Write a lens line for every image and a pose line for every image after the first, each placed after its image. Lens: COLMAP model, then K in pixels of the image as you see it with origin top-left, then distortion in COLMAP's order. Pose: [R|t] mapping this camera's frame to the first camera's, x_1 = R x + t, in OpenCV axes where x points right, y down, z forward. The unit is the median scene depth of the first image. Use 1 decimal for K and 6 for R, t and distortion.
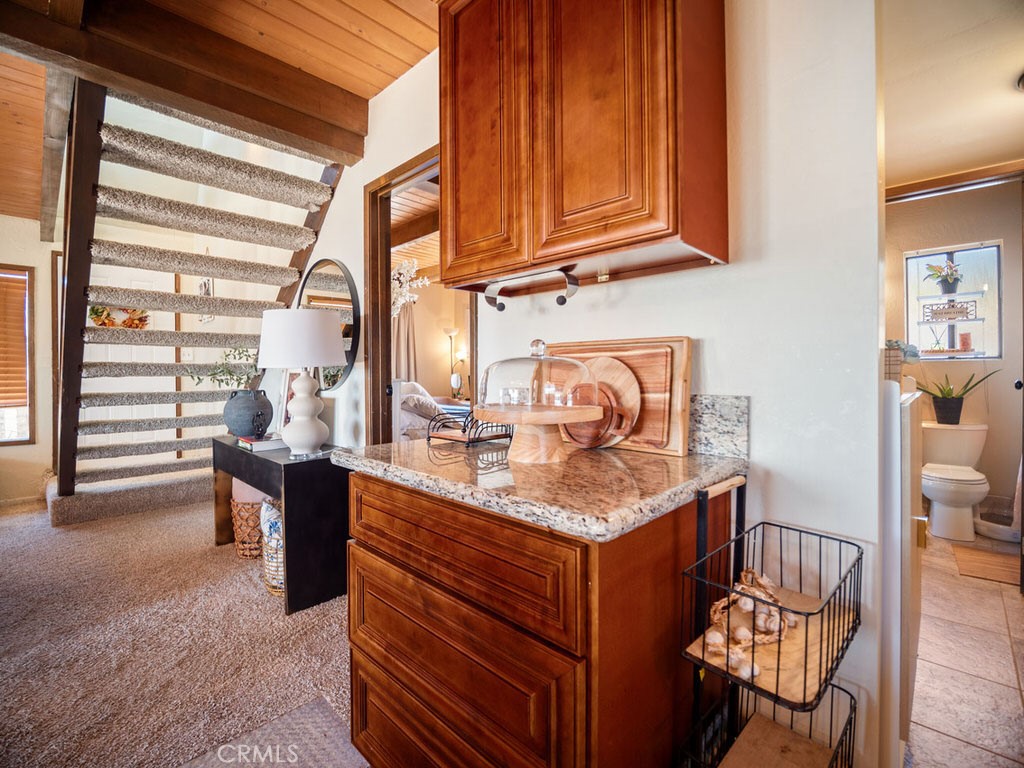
lens RADIAL K [[464.0, 0, 503.6], [0, 464.0, 373.9], [0, 0, 1]] dist [-0.016874, -0.000092]
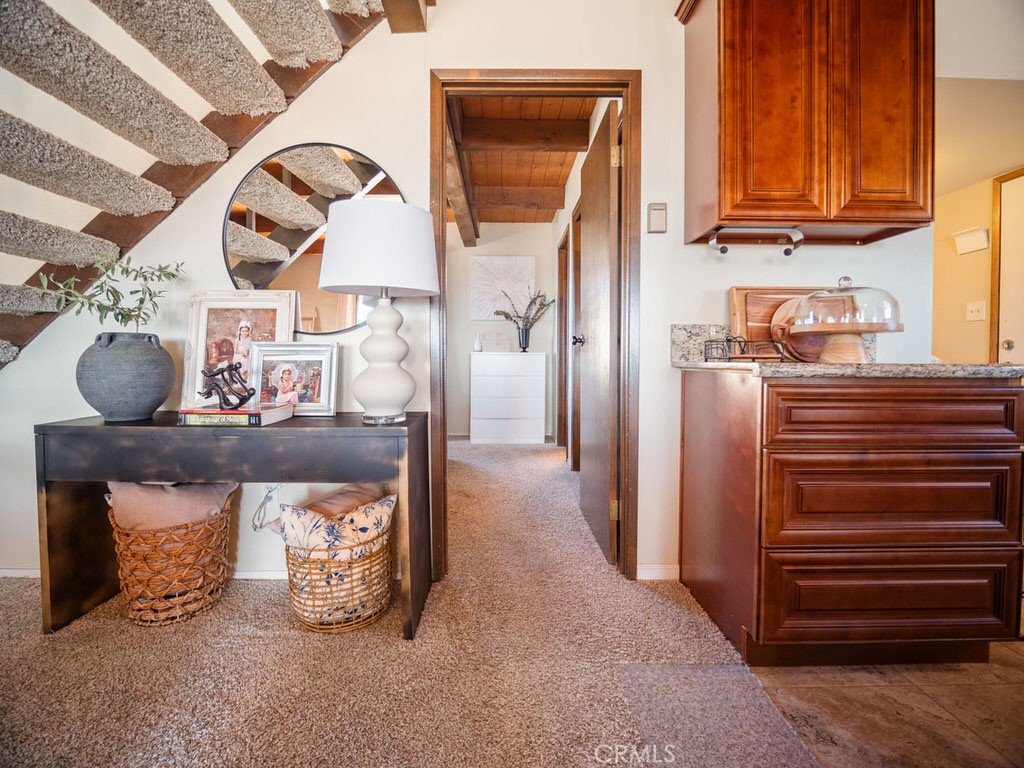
lens RADIAL K [[467.2, 0, 507.3], [0, 467.2, 365.6], [0, 0, 1]] dist [-0.019432, -0.000058]
pose [[0.712414, -0.006309, 0.701731, -1.329434], [-0.001961, 0.999938, 0.010981, 0.146220], [-0.701757, -0.009199, 0.712357, 0.606849]]
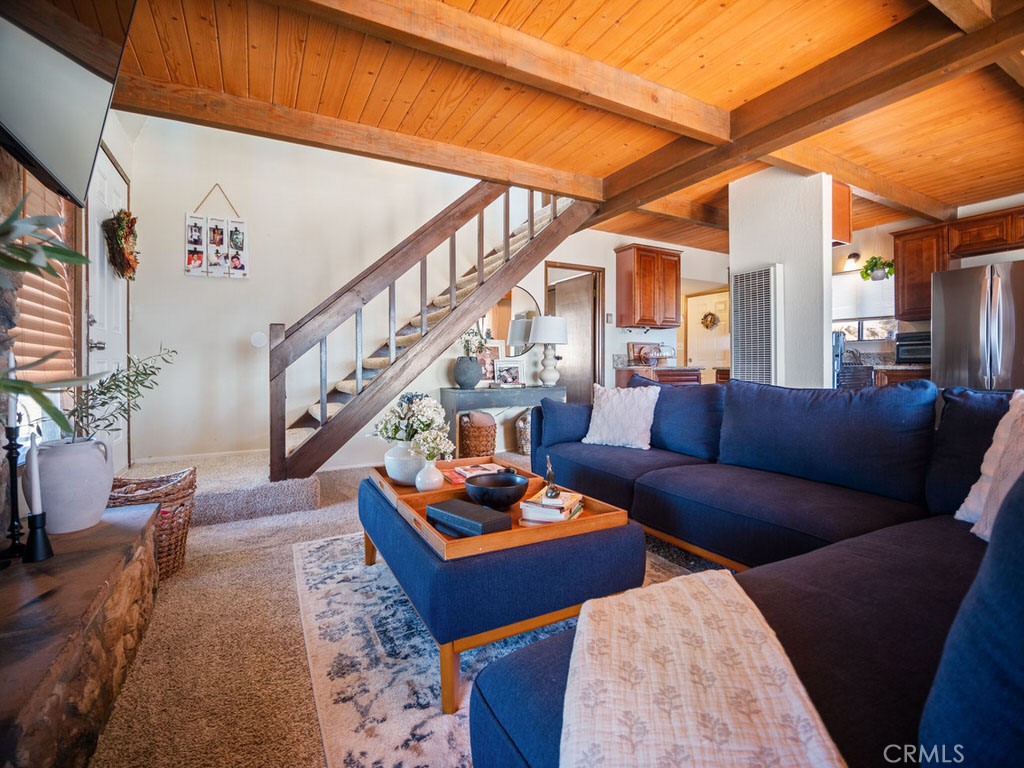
lens RADIAL K [[467.2, 0, 507.3], [0, 467.2, 365.6], [0, 0, 1]] dist [-0.019432, -0.000058]
pose [[0.302070, 0.006099, 0.953266, -4.956014], [-0.001342, 0.999981, -0.005973, 0.174213], [-0.953285, 0.000524, 0.302072, 0.969953]]
